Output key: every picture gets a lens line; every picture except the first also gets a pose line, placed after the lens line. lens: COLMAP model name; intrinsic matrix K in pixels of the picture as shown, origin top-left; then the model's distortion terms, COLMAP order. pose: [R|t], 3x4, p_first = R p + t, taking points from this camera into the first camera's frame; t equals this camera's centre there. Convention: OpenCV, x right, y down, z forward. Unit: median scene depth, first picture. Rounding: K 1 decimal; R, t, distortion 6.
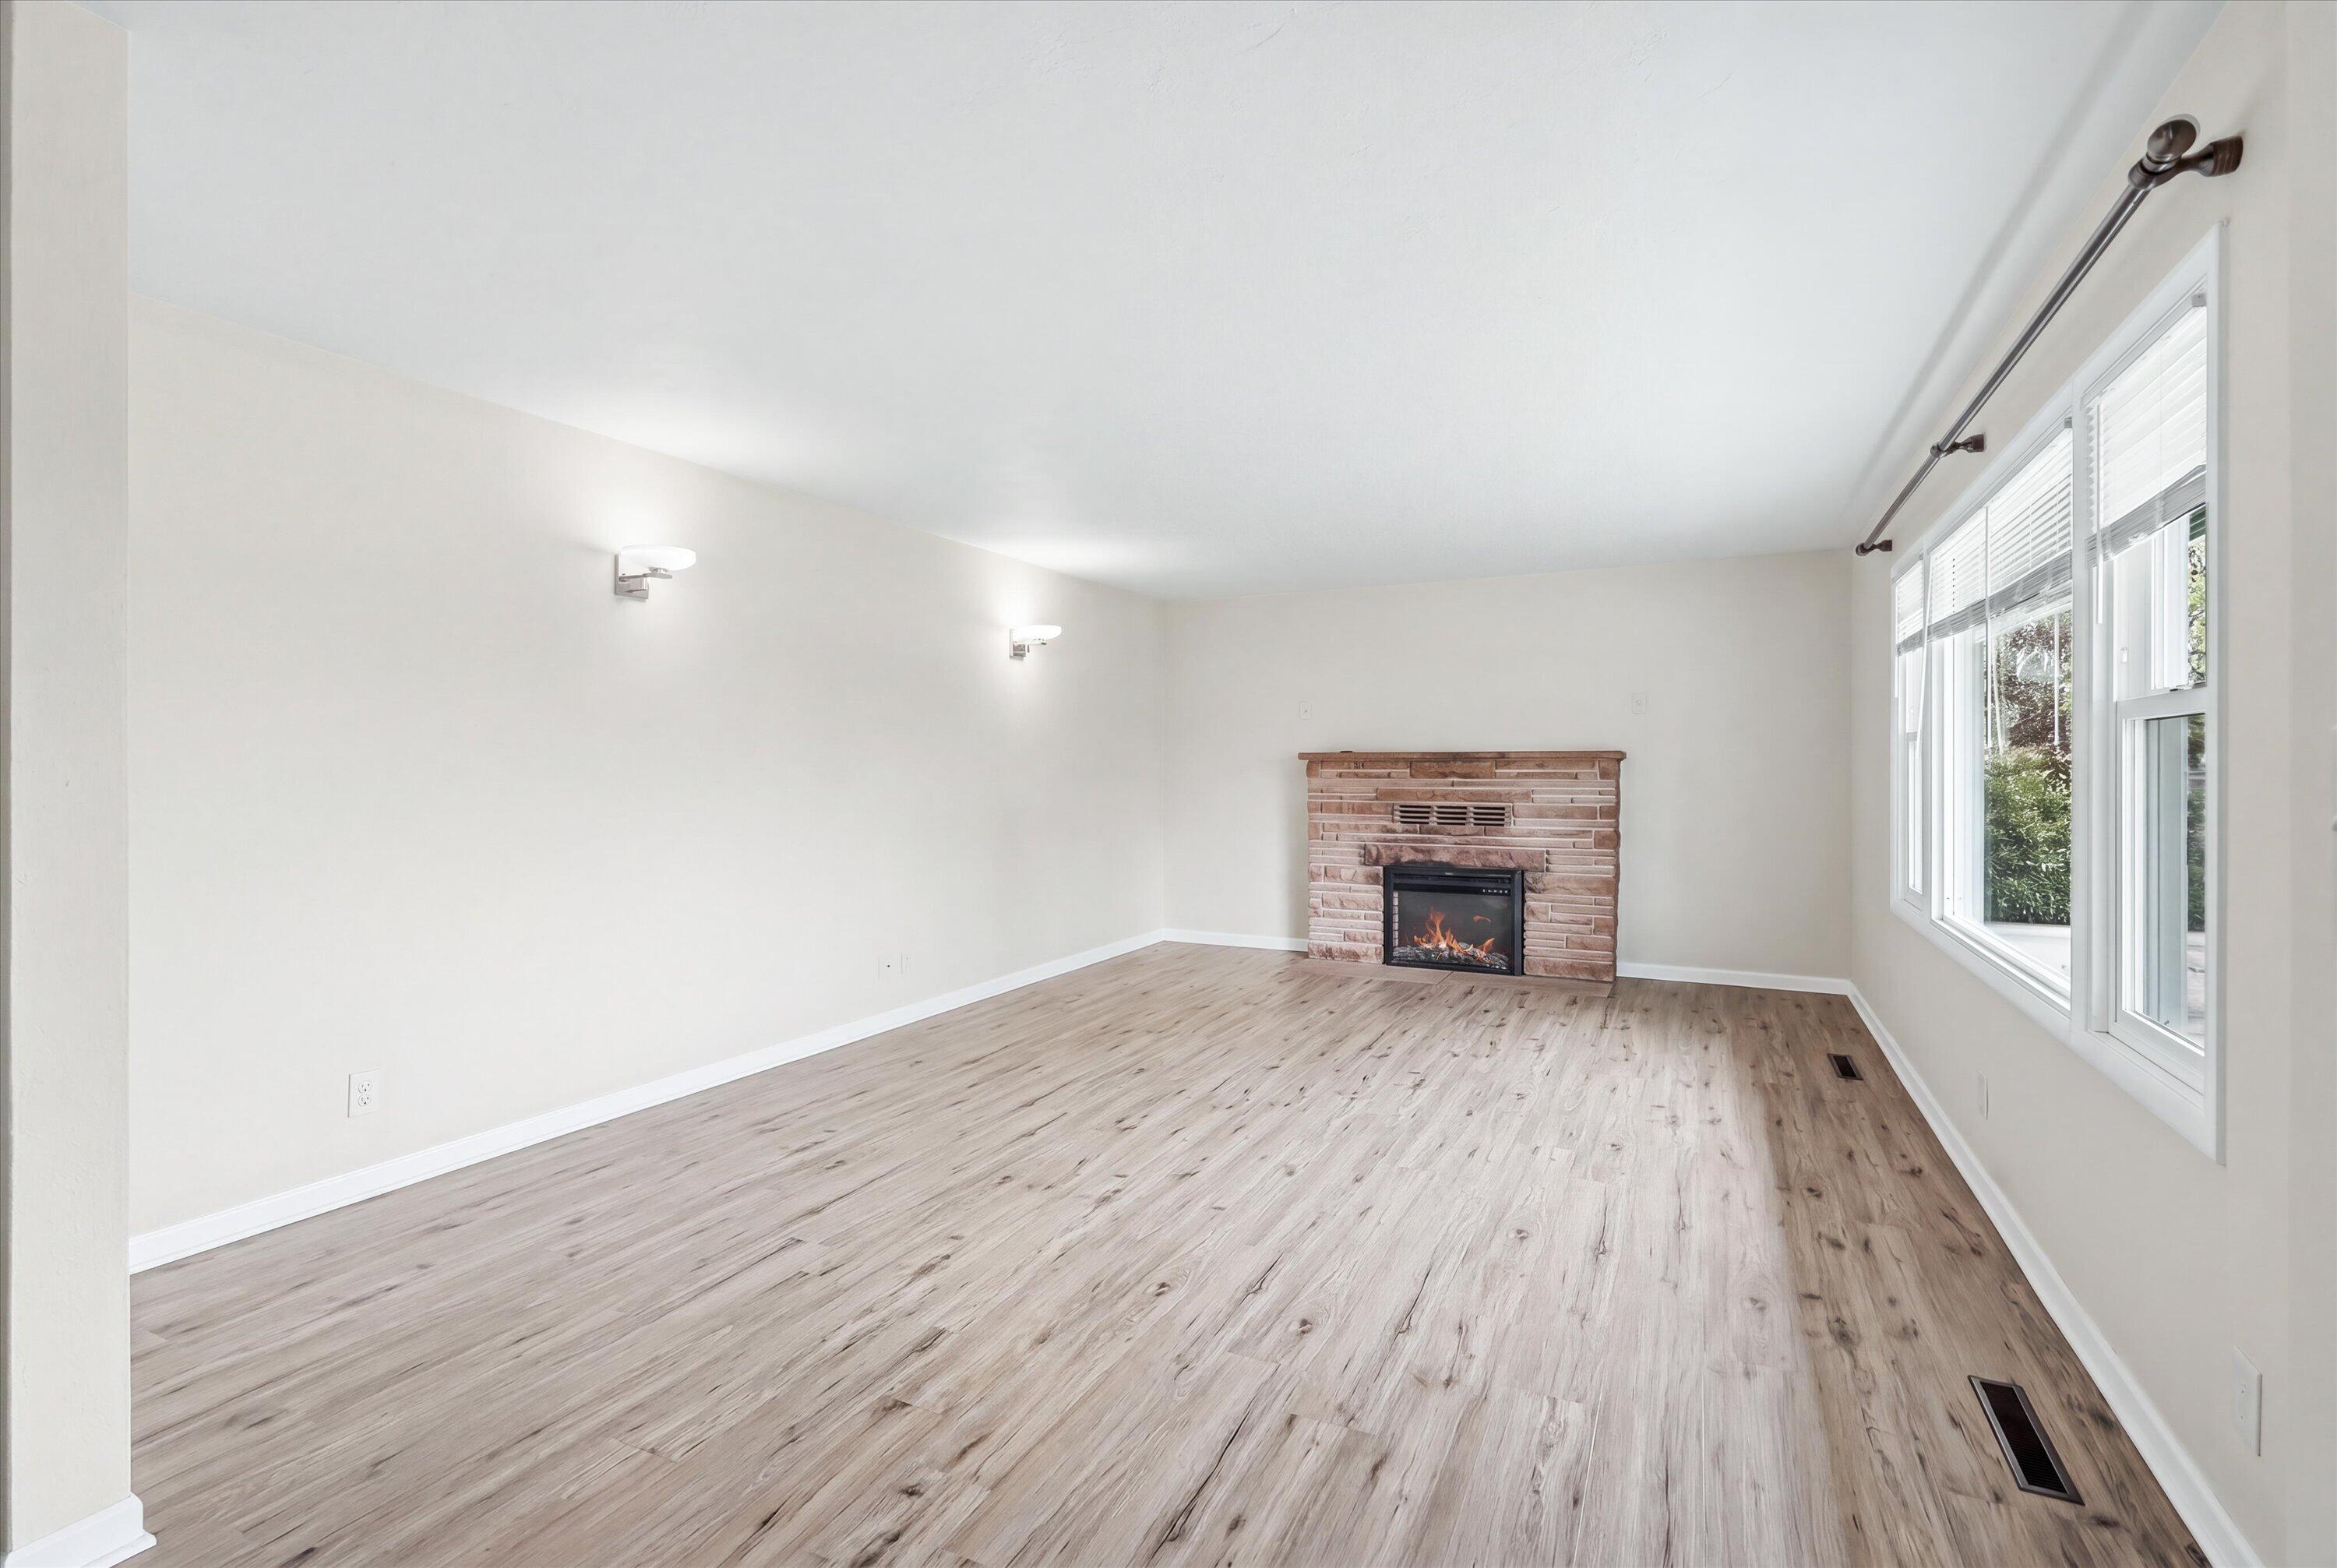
lens RADIAL K [[1068.7, 0, 1160.7], [0, 1068.7, 752.8], [0, 0, 1]] dist [-0.003955, 0.001421]
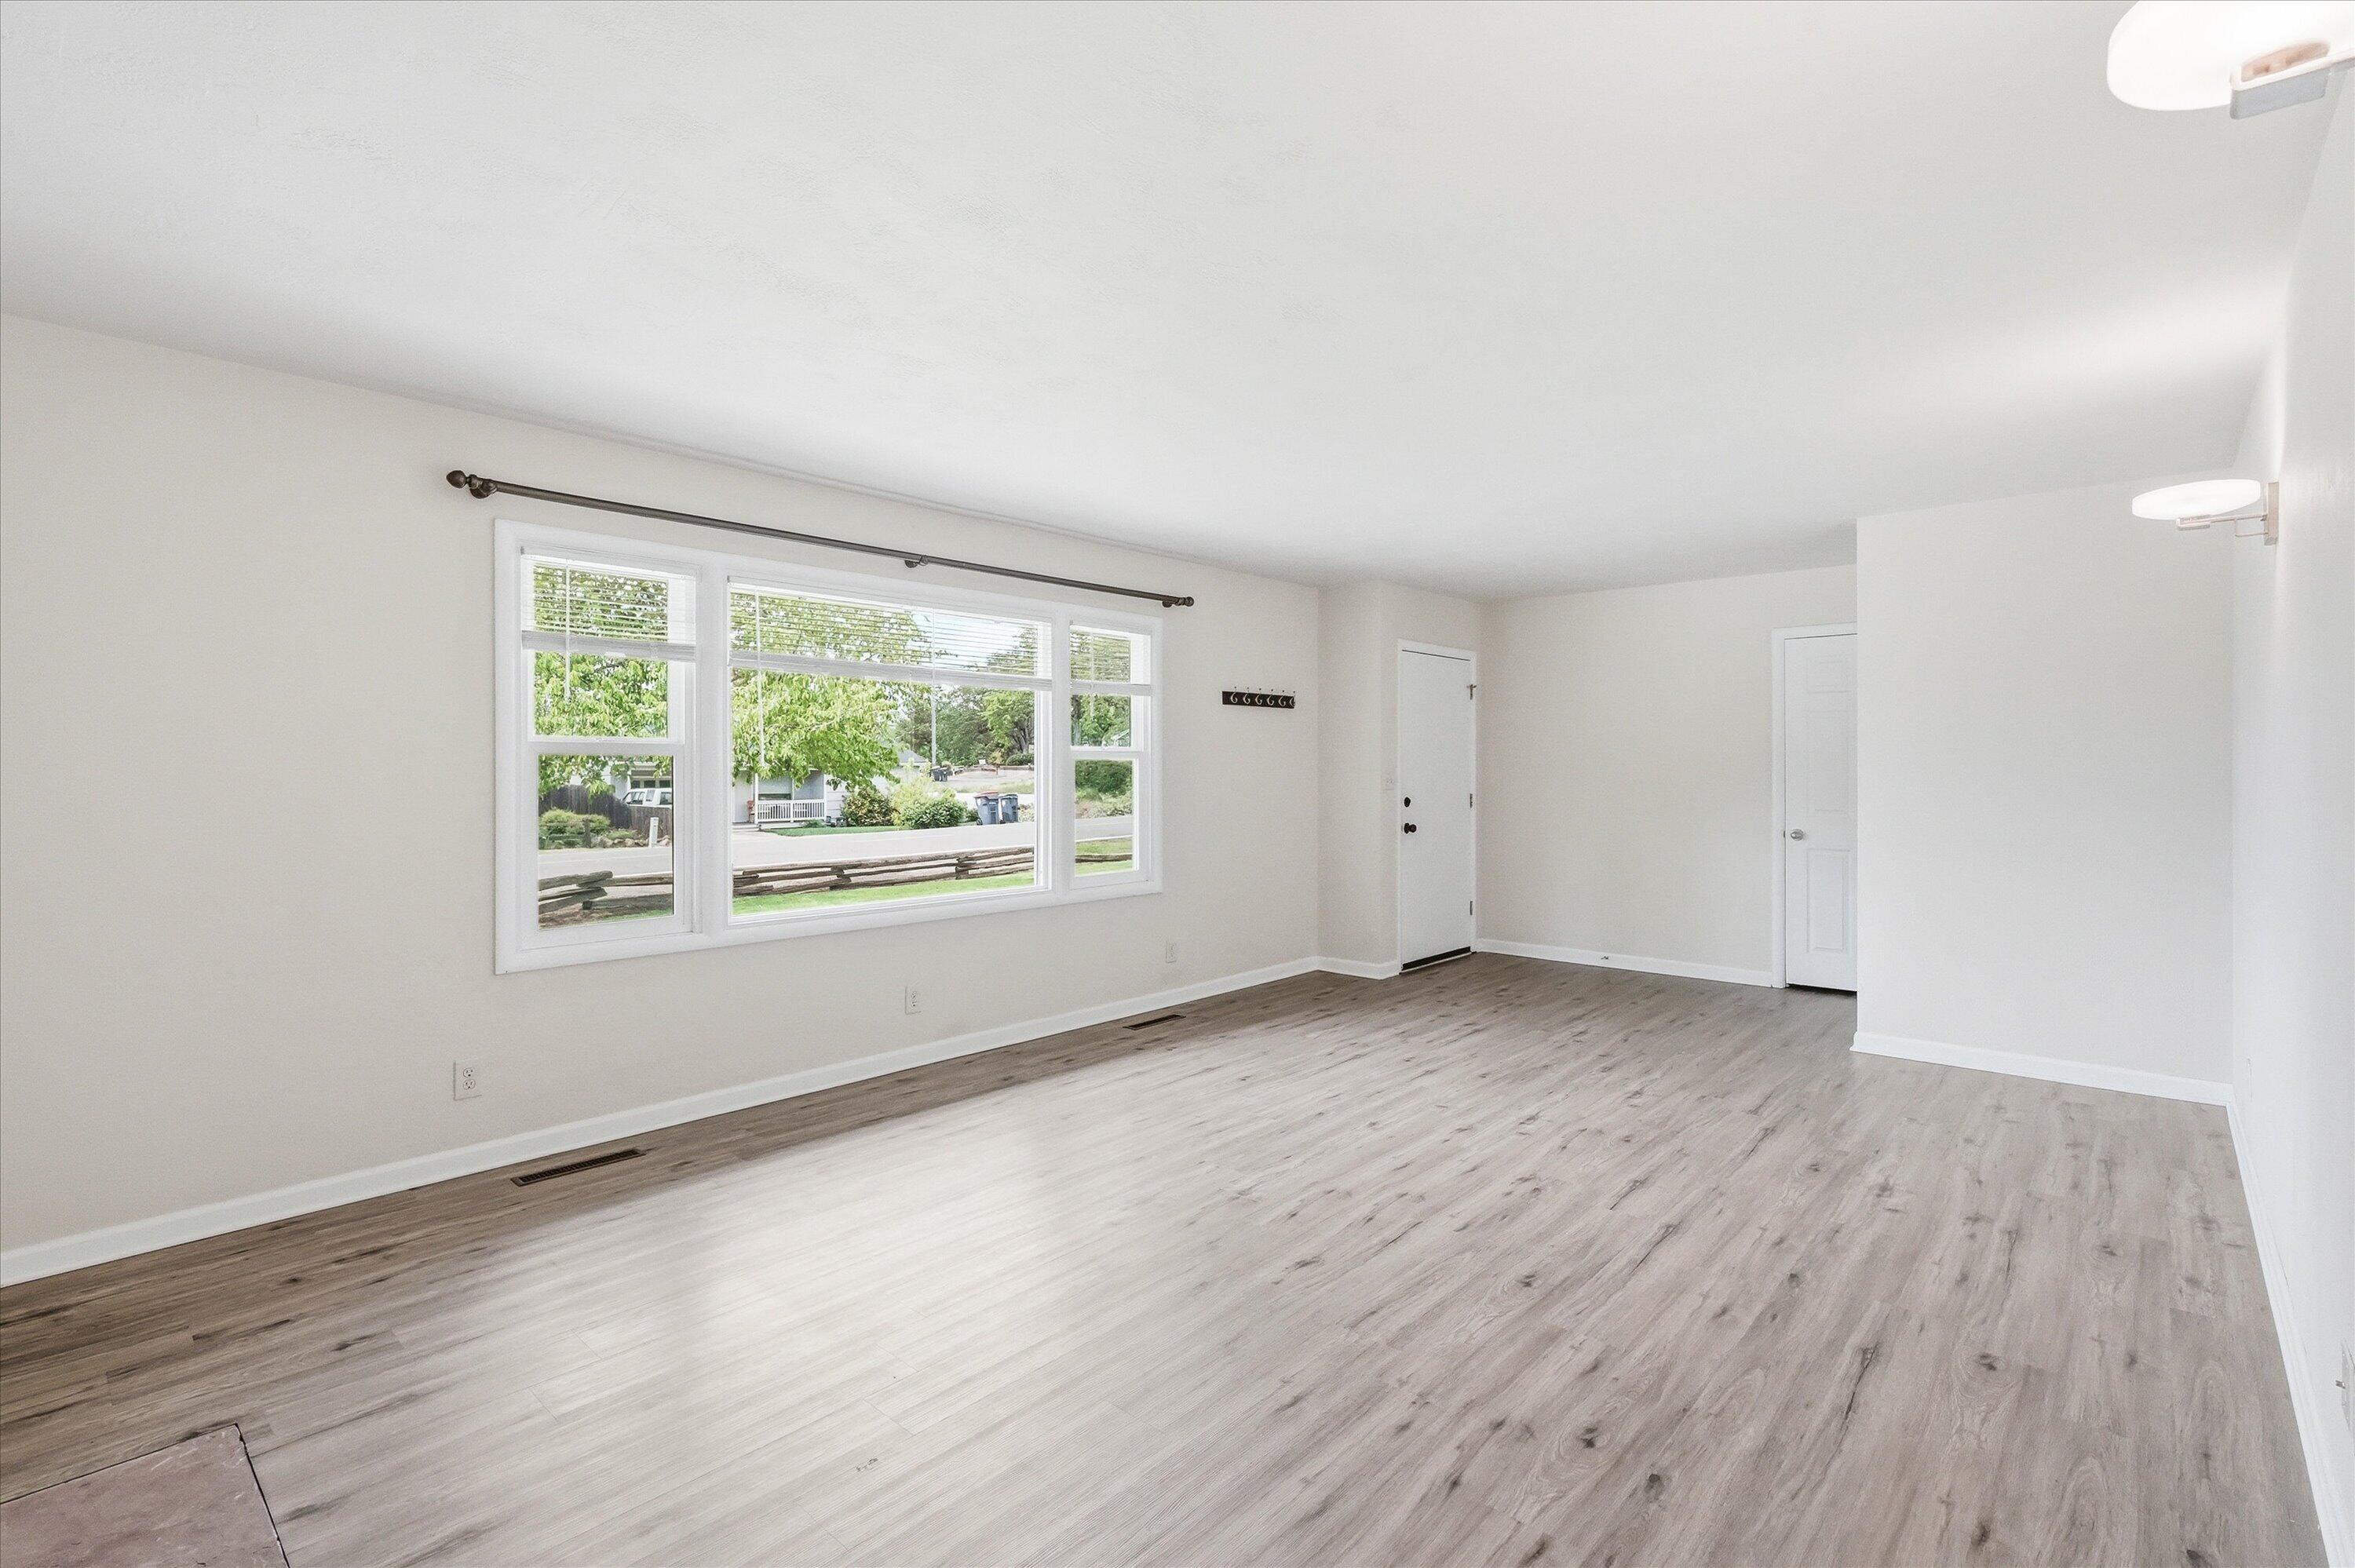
lens RADIAL K [[1080.2, 0, 1166.9], [0, 1080.2, 772.0], [0, 0, 1]] dist [-0.015117, 0.006839]
pose [[-0.962791, 0.001596, 0.270244, 0.015407], [-0.001136, 0.999950, -0.009951, 0.013224], [-0.270246, -0.009887, -0.962740, 1.896334]]
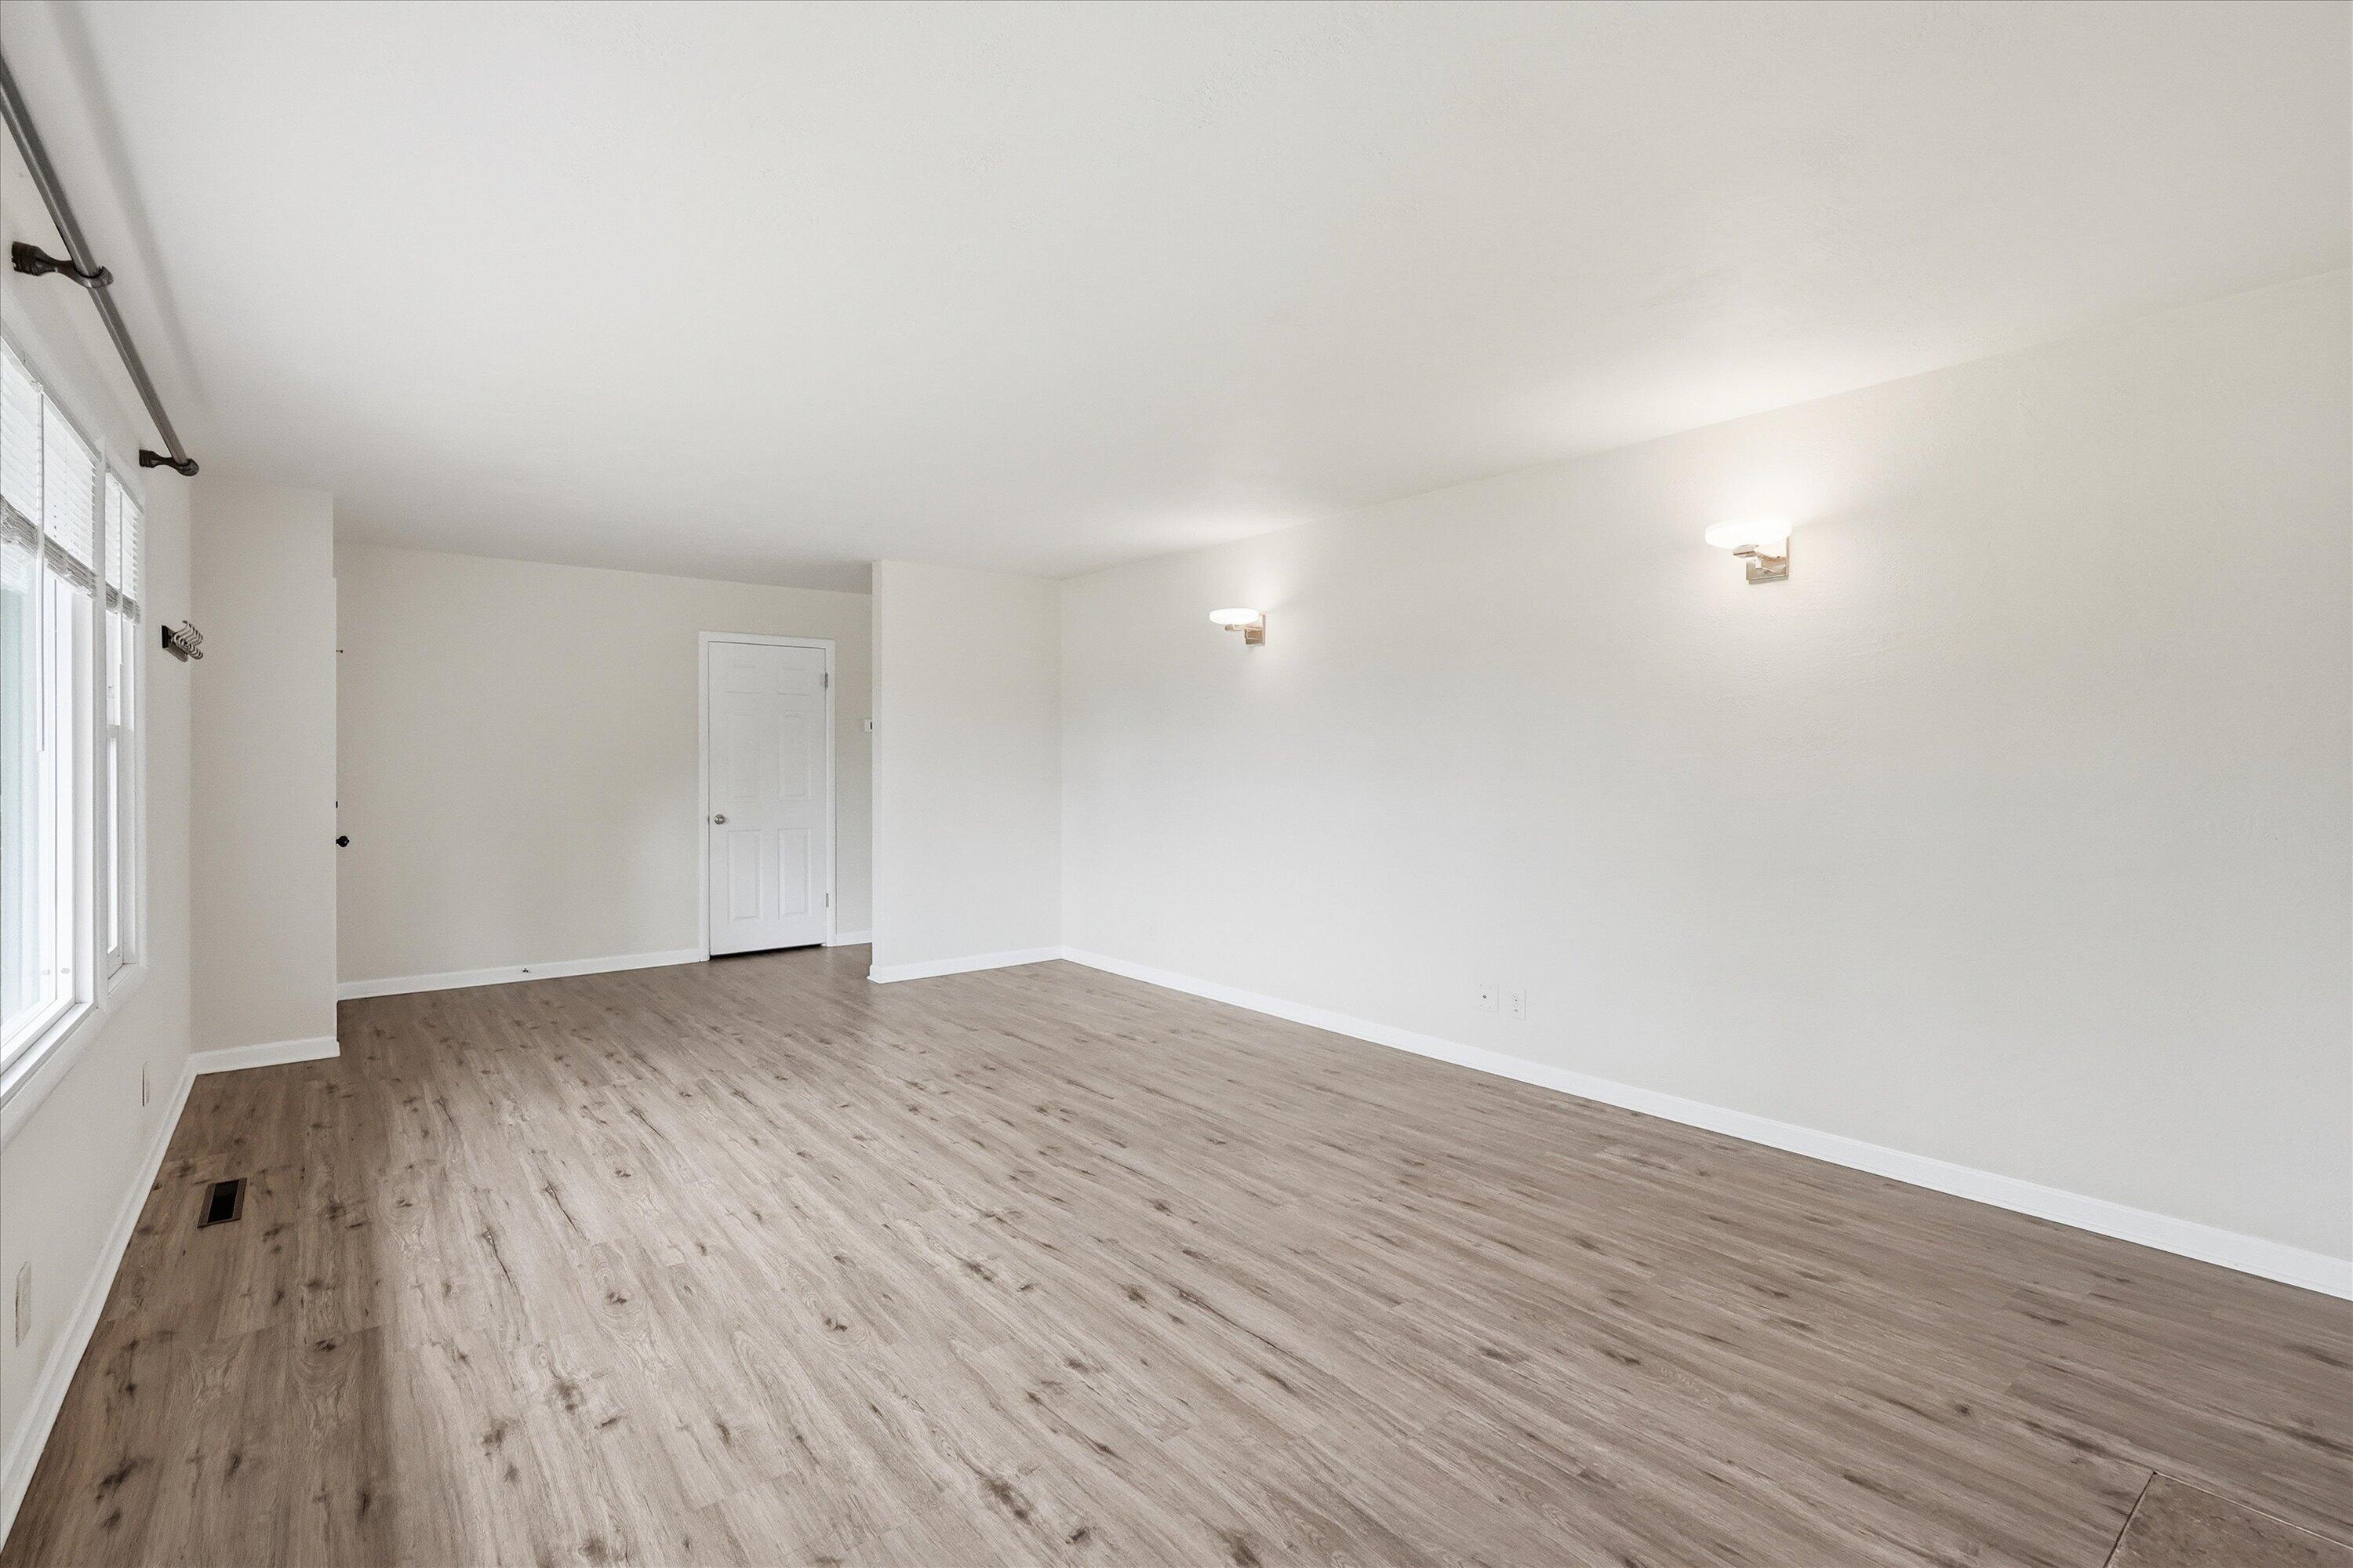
lens RADIAL K [[1064.5, 0, 1168.2], [0, 1064.5, 783.5], [0, 0, 1]] dist [-0.017017, 0.005872]
pose [[-0.417304, 0.019634, -0.908555, 0.835280], [0.012596, 0.999796, 0.015820, 0.012363], [0.908680, -0.004843, -0.417466, 1.497722]]
